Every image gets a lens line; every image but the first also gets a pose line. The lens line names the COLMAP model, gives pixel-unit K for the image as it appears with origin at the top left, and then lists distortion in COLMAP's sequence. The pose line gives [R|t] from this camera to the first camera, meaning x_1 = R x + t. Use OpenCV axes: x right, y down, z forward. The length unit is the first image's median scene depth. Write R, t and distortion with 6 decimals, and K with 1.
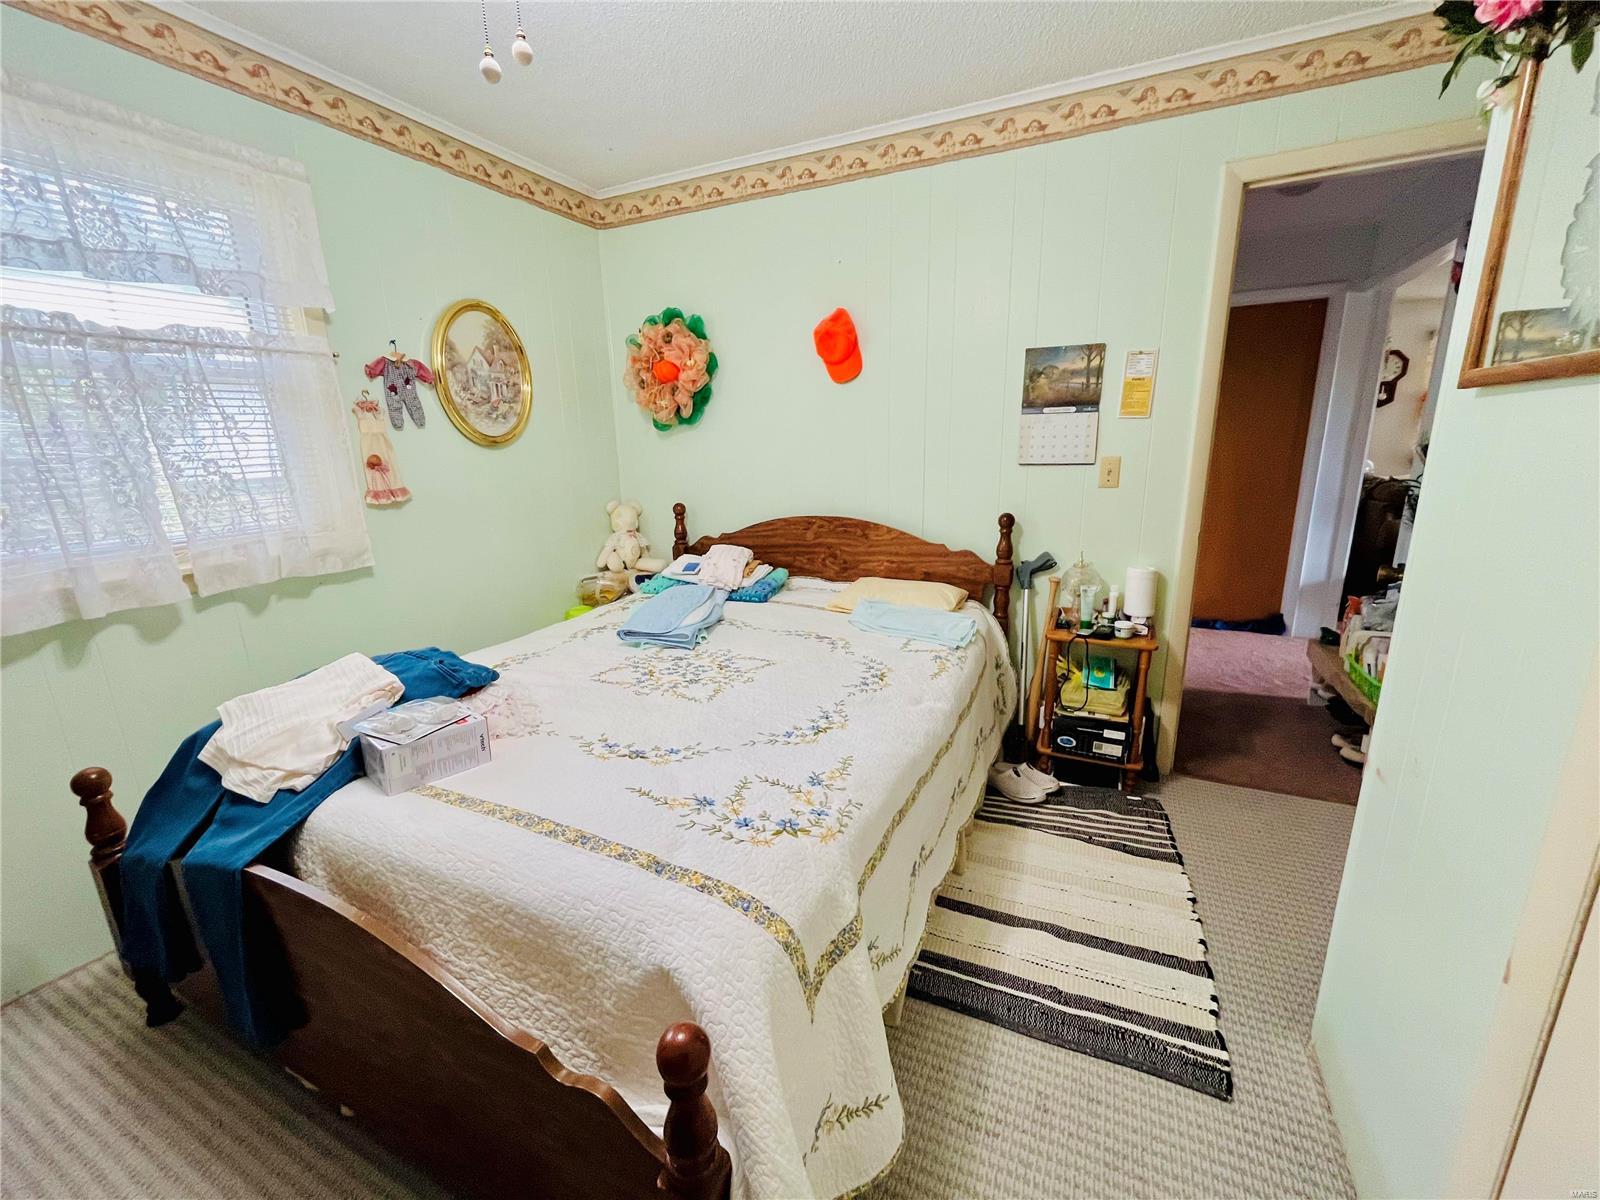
lens RADIAL K [[655.6, 0, 787.5], [0, 655.6, 603.1], [0, 0, 1]] dist [-0.002955, 0.000148]
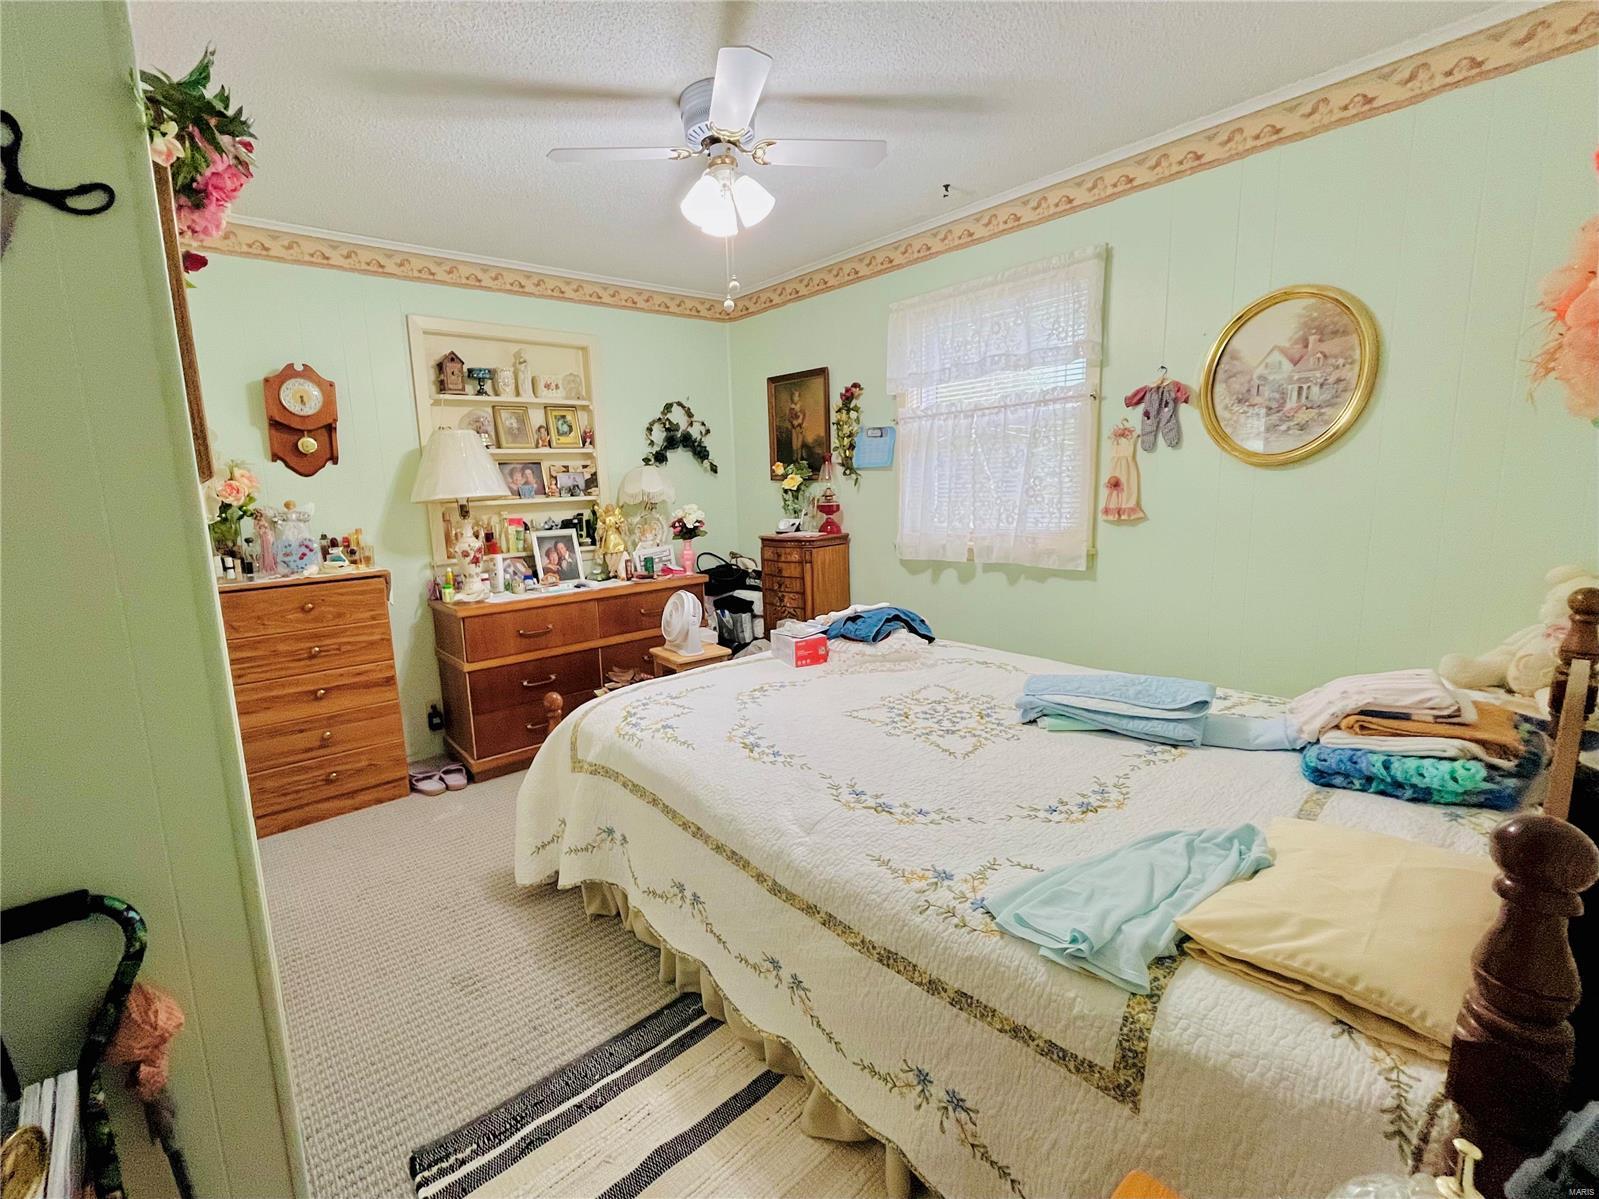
lens RADIAL K [[747.2, 0, 793.6], [0, 747.2, 602.6], [0, 0, 1]] dist [0.002958, 0.000183]
pose [[-0.400053, 0.187941, -0.897015, 0.781961], [-0.174534, 0.945214, 0.275879, -0.281243], [0.899720, 0.266925, -0.345333, 1.012089]]
